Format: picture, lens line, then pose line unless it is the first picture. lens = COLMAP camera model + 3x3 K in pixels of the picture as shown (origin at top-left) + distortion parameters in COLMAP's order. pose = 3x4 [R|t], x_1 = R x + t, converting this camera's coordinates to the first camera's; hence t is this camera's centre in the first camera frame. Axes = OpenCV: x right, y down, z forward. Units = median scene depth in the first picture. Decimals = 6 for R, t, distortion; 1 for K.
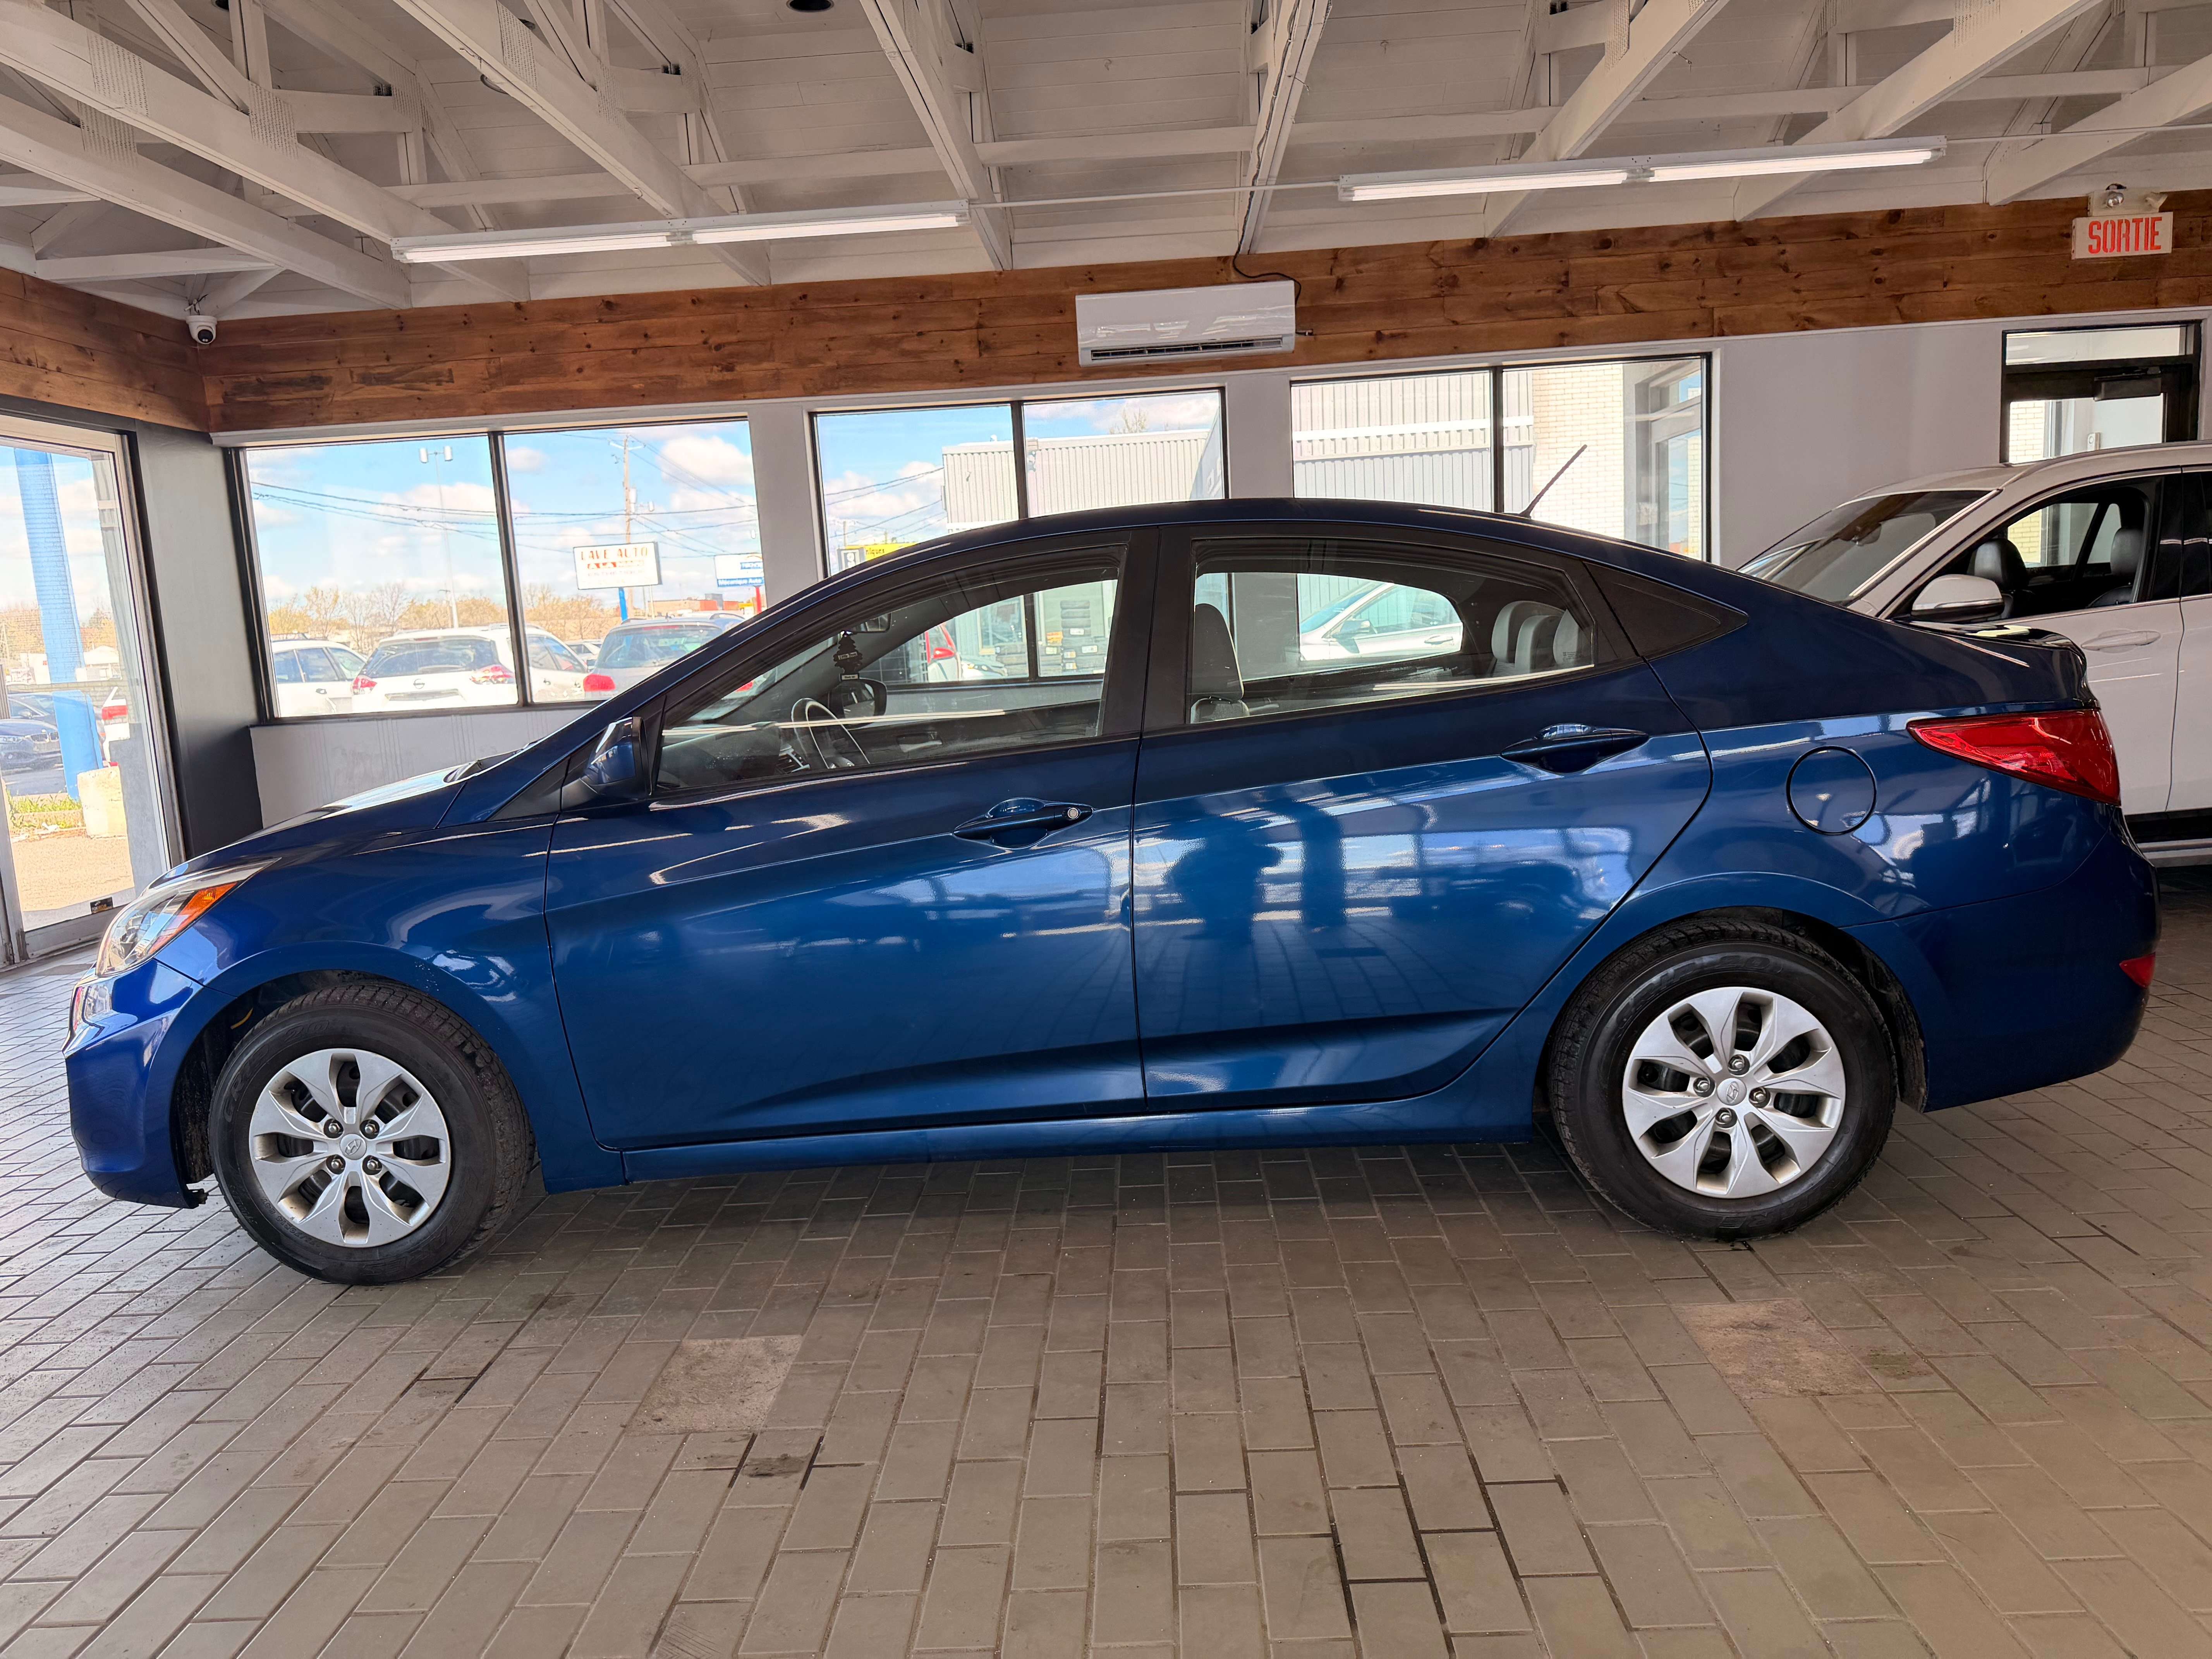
lens RADIAL K [[1569.8, 0, 1113.7], [0, 1569.8, 836.5], [0, 0, 1]] dist [0.011634, 0.000546]
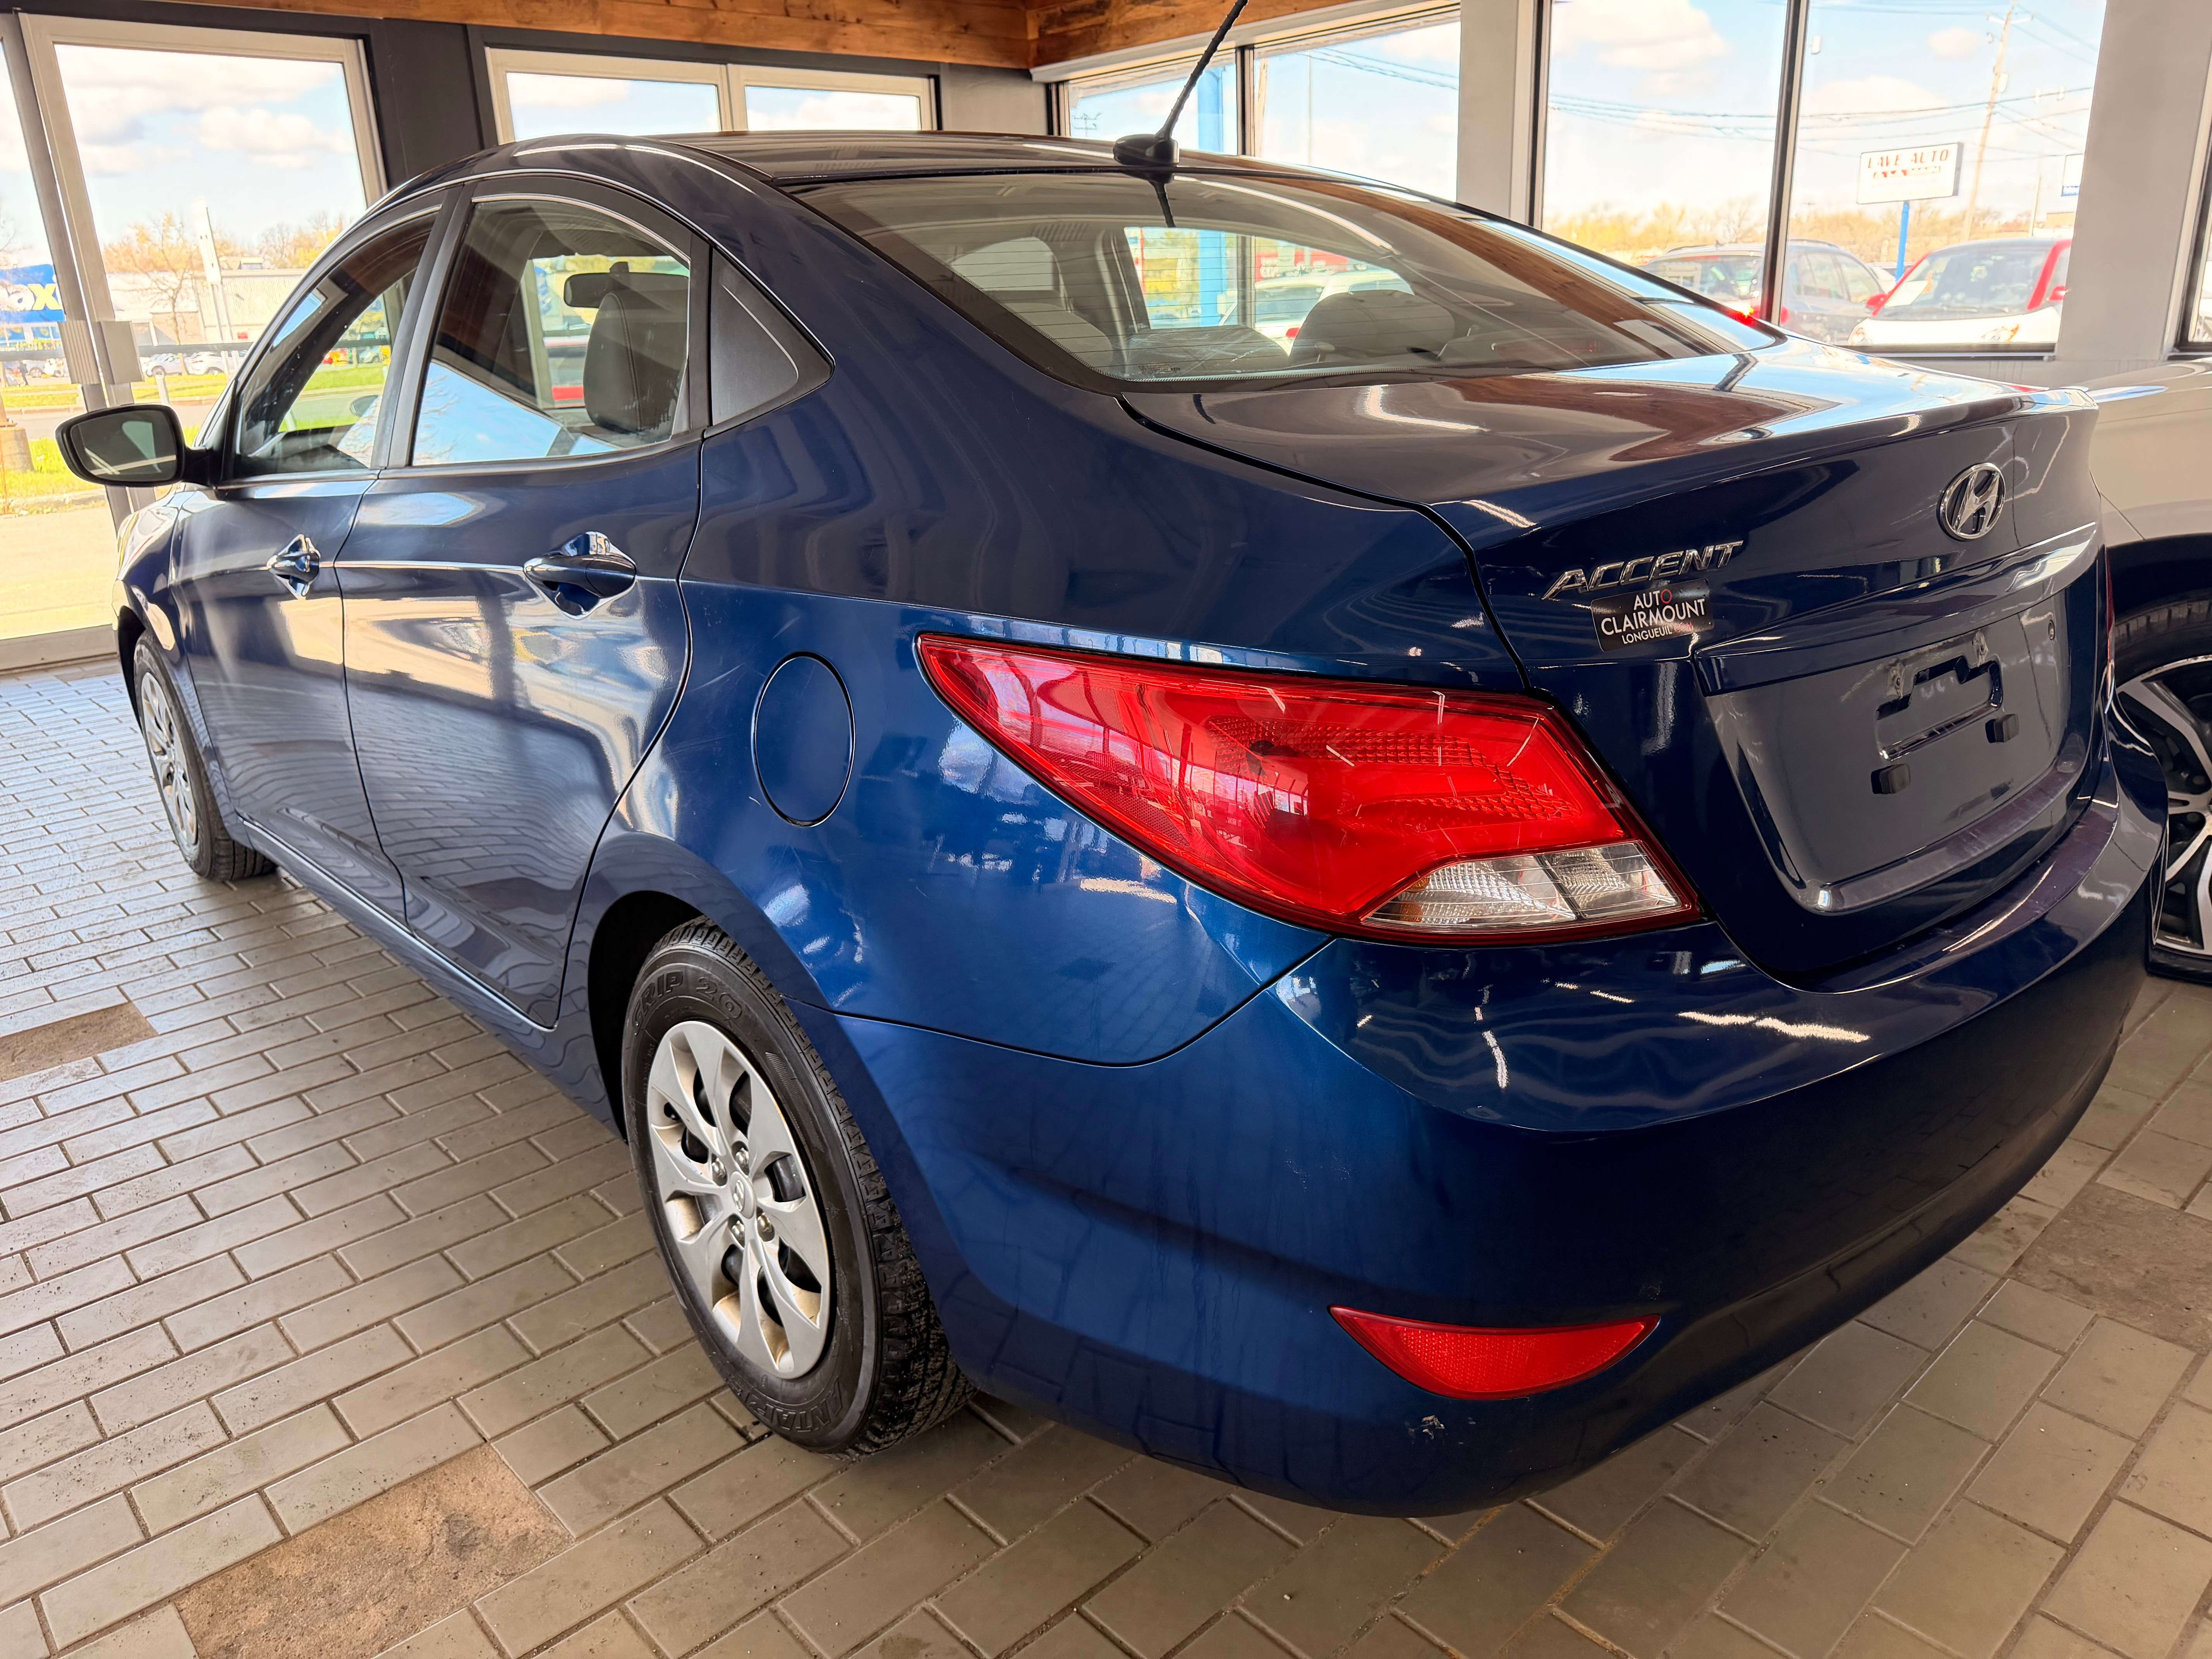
lens RADIAL K [[1569.8, 0, 1103.6], [0, 1569.8, 820.2], [0, 0, 1]] dist [0.011634, 0.000546]
pose [[0.689136, 0.257111, -0.677485, 0.309849], [-0.104180, 0.960377, 0.258499, -0.050983], [0.717104, -0.107560, 0.688616, 0.257793]]
